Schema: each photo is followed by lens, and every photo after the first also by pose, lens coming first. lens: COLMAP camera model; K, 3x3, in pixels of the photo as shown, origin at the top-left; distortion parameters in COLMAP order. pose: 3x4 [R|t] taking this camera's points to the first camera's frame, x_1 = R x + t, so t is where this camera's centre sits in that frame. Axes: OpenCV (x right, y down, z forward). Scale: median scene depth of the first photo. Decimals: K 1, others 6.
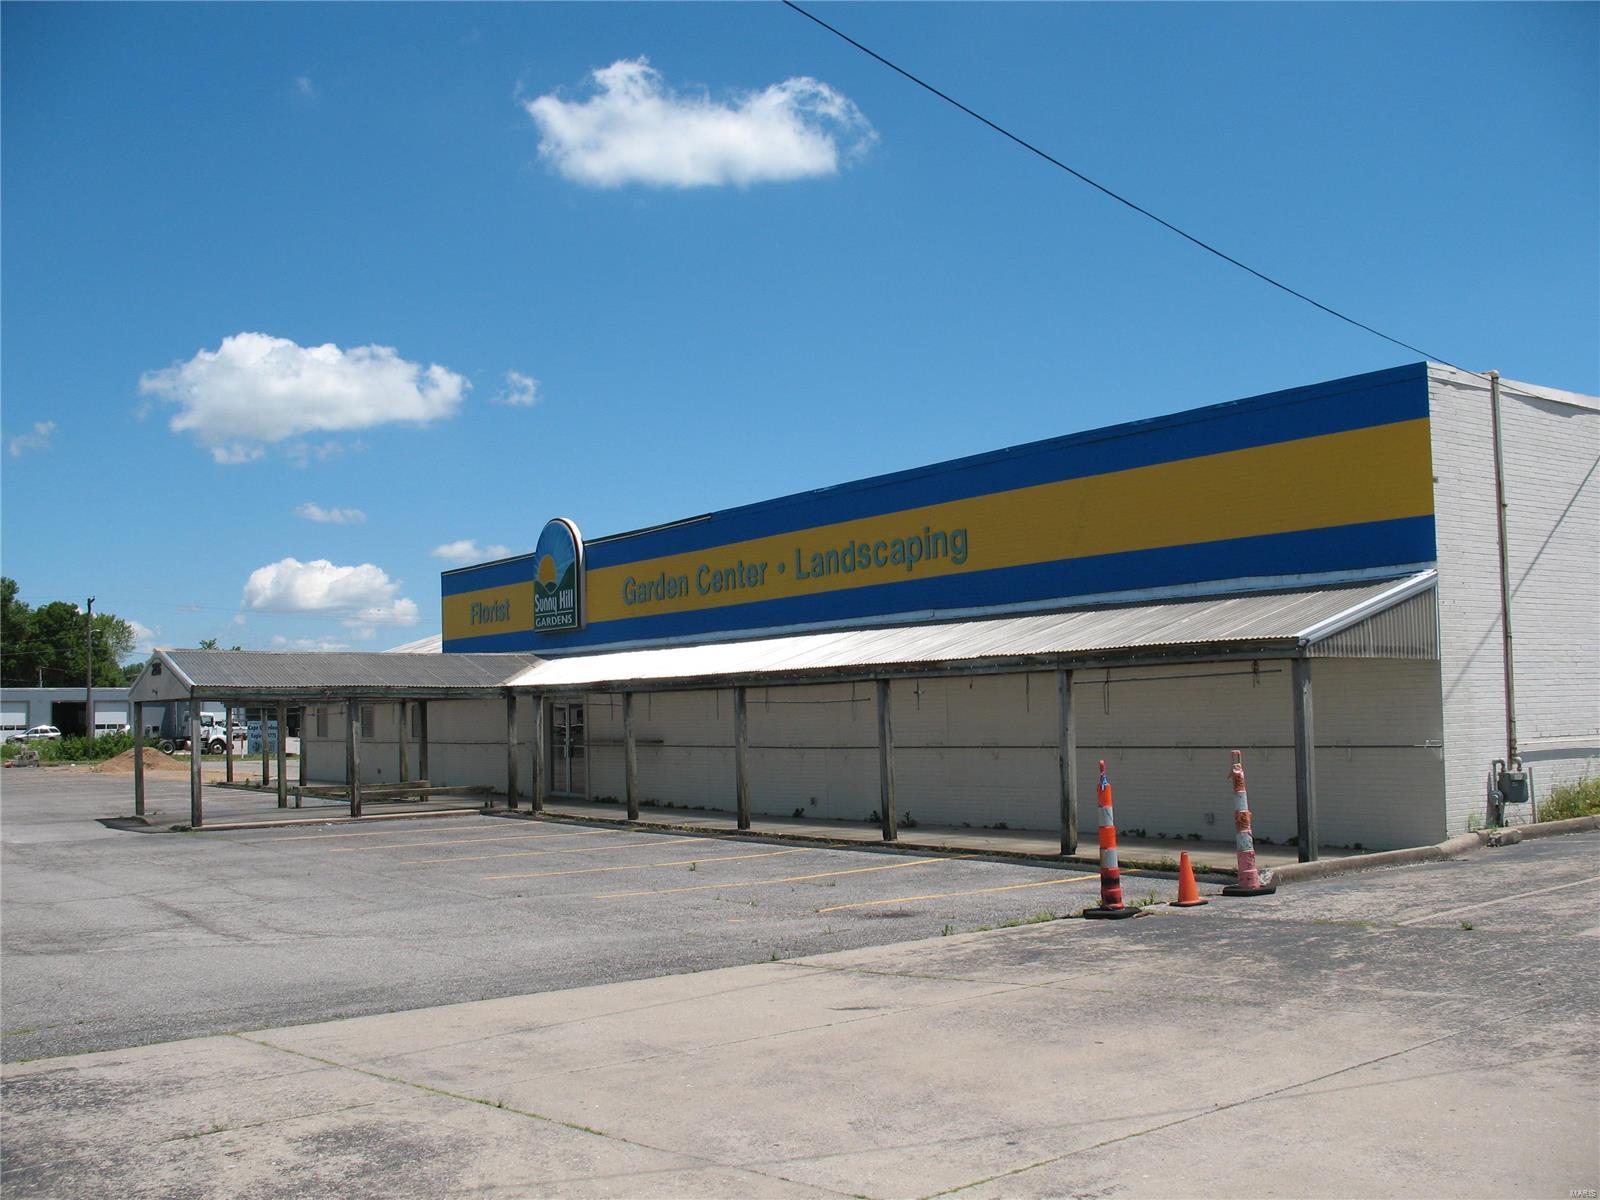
lens RADIAL K [[1665.8, 0, 800.0], [0, 1665.8, 600.0], [0, 0, 1]] dist [-0.223949, 0.325268]
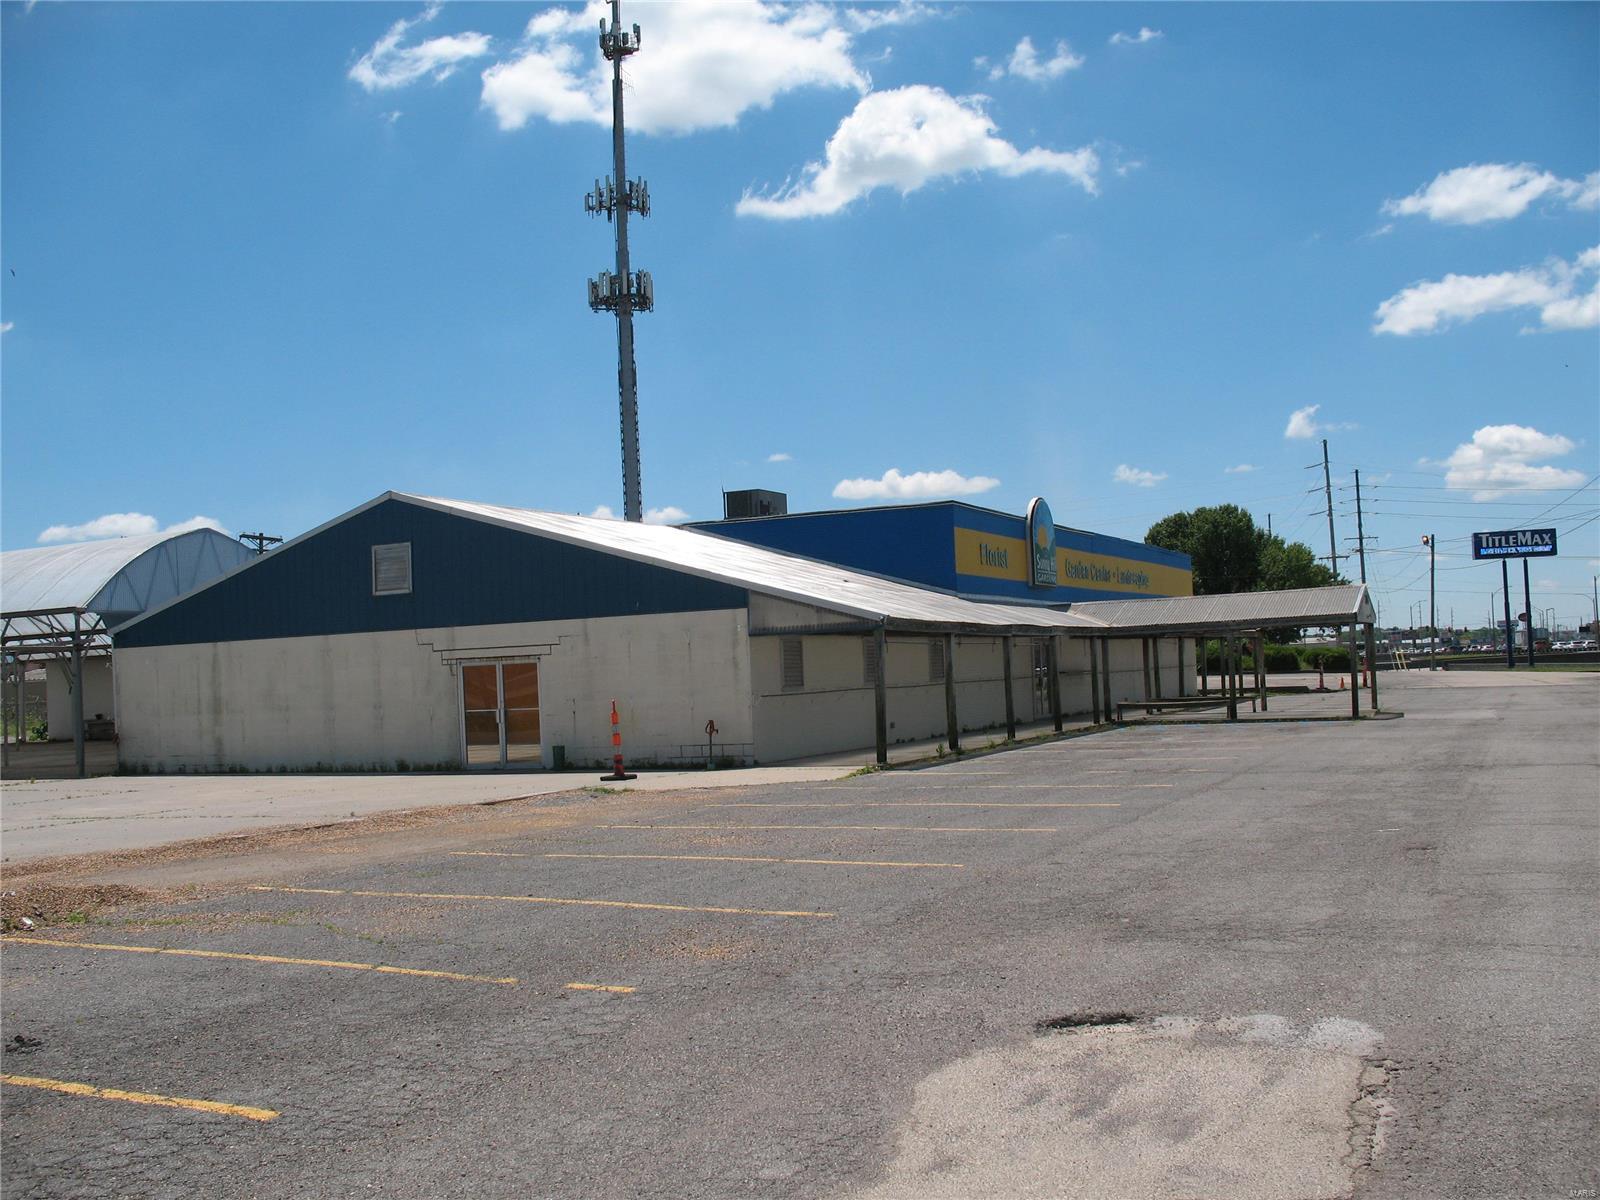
lens RADIAL K [[1665.8, 0, 800.0], [0, 1665.8, 600.0], [0, 0, 1]] dist [-0.223949, 0.325268]
pose [[-0.398487, 0.072982, 0.914266, -1.248713], [-0.022082, 0.995777, -0.089113, 0.148543], [-0.916908, -0.055700, -0.395192, 1.701783]]
